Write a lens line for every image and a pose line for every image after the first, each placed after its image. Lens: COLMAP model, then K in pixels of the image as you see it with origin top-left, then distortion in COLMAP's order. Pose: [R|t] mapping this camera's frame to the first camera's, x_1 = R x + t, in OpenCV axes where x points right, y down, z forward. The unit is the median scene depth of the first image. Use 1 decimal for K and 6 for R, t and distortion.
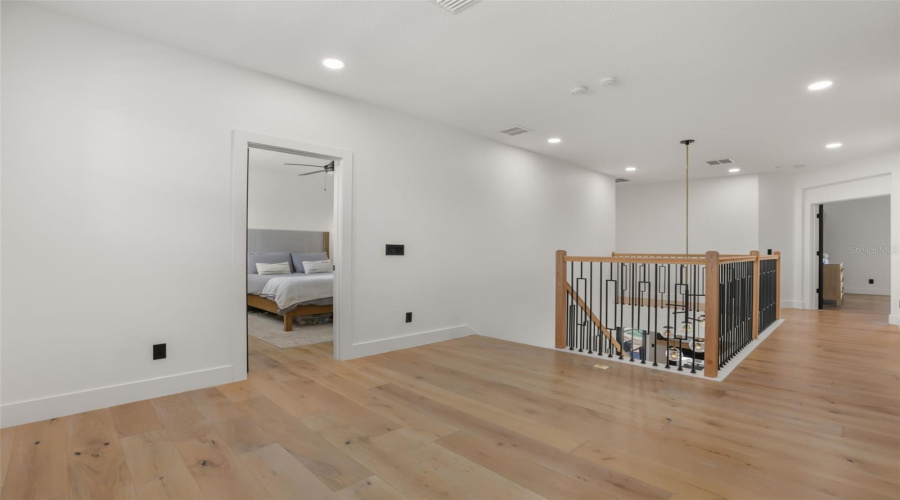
lens RADIAL K [[411.6, 0, 453.6], [0, 411.6, 249.6], [0, 0, 1]] dist [-0.015036, -0.000312]
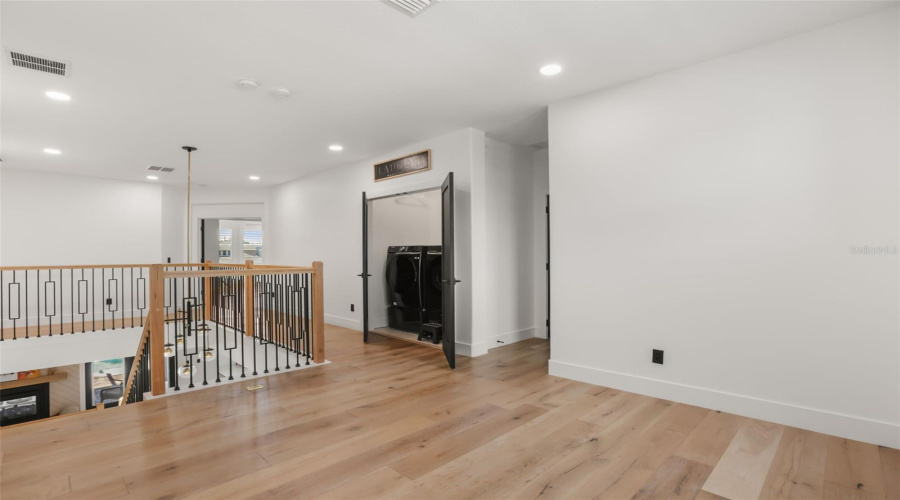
lens RADIAL K [[411.6, 0, 453.9], [0, 411.6, 252.9], [0, 0, 1]] dist [-0.015036, -0.000312]
pose [[0.002597, -0.000746, 0.999996, -0.585382], [0.006936, 0.999976, 0.000728, -0.019123], [-0.999973, 0.006935, 0.002602, 0.557338]]
